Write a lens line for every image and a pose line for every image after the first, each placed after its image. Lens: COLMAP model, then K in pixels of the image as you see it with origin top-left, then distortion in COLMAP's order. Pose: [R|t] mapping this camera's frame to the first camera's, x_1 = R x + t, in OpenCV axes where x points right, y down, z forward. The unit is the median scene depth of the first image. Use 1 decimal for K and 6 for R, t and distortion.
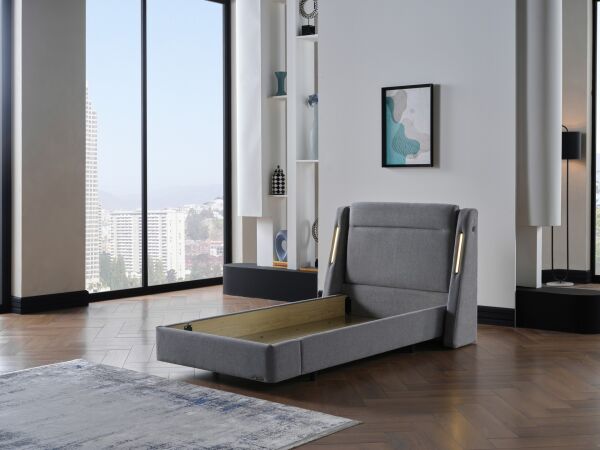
lens RADIAL K [[882.9, 0, 301.2], [0, 882.9, 197.3], [0, 0, 1]] dist [-0.014241, -0.057034]
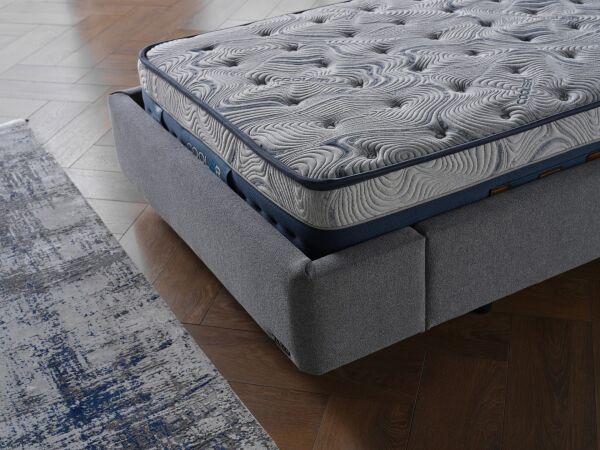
lens RADIAL K [[882.9, 0, 301.2], [0, 882.9, 197.3], [0, 0, 1]] dist [-0.014241, -0.057034]
pose [[0.938692, 0.130448, -0.319124, 0.037858], [0.032705, 0.887783, 0.459099, 0.009597], [0.343201, -0.441389, 0.829089, 0.536276]]
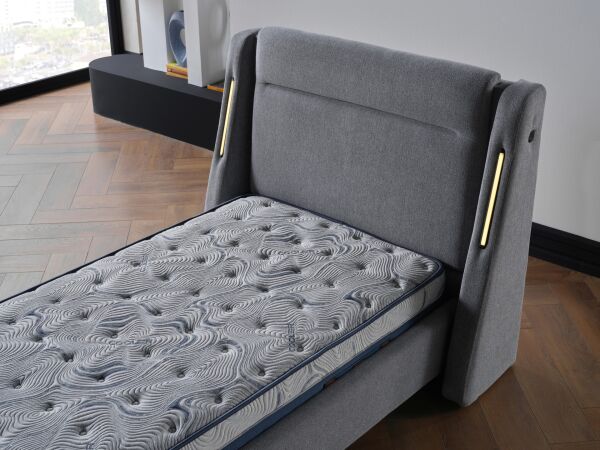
lens RADIAL K [[882.9, 0, 301.2], [0, 882.9, 197.3], [0, 0, 1]] dist [-0.014241, -0.057034]
pose [[0.999829, 0.006681, -0.017244, 0.086457], [0.000390, 0.924627, 0.380875, -0.086271], [0.018489, -0.380816, 0.924466, 0.552587]]
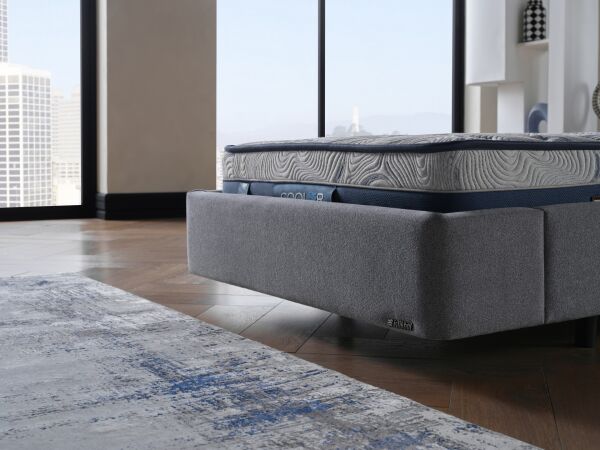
lens RADIAL K [[882.9, 0, 301.2], [0, 882.9, 197.3], [0, 0, 1]] dist [-0.014241, -0.057034]
pose [[0.952786, 0.017565, -0.303133, 0.008217], [-0.008855, 0.999508, 0.030084, 0.107524], [0.303512, -0.025980, 0.952473, 0.493018]]
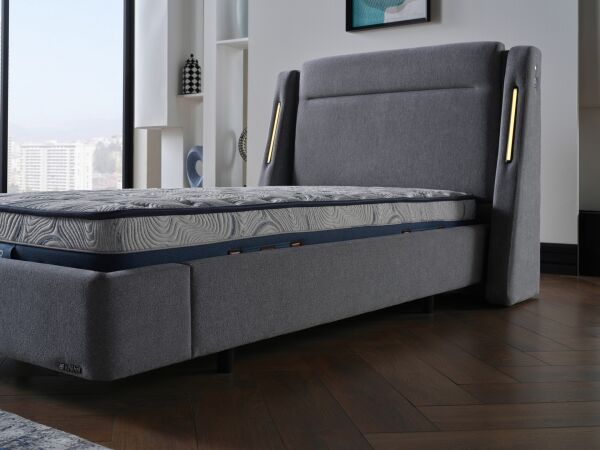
lens RADIAL K [[782.4, 0, 239.7], [0, 782.4, 173.3], [0, 0, 1]] dist [-0.012228, 0.008924]
pose [[0.999932, 0.010321, 0.005496, 0.012710], [-0.010187, 0.999663, -0.023897, 0.094302], [-0.005741, 0.023839, 0.999699, 0.481216]]
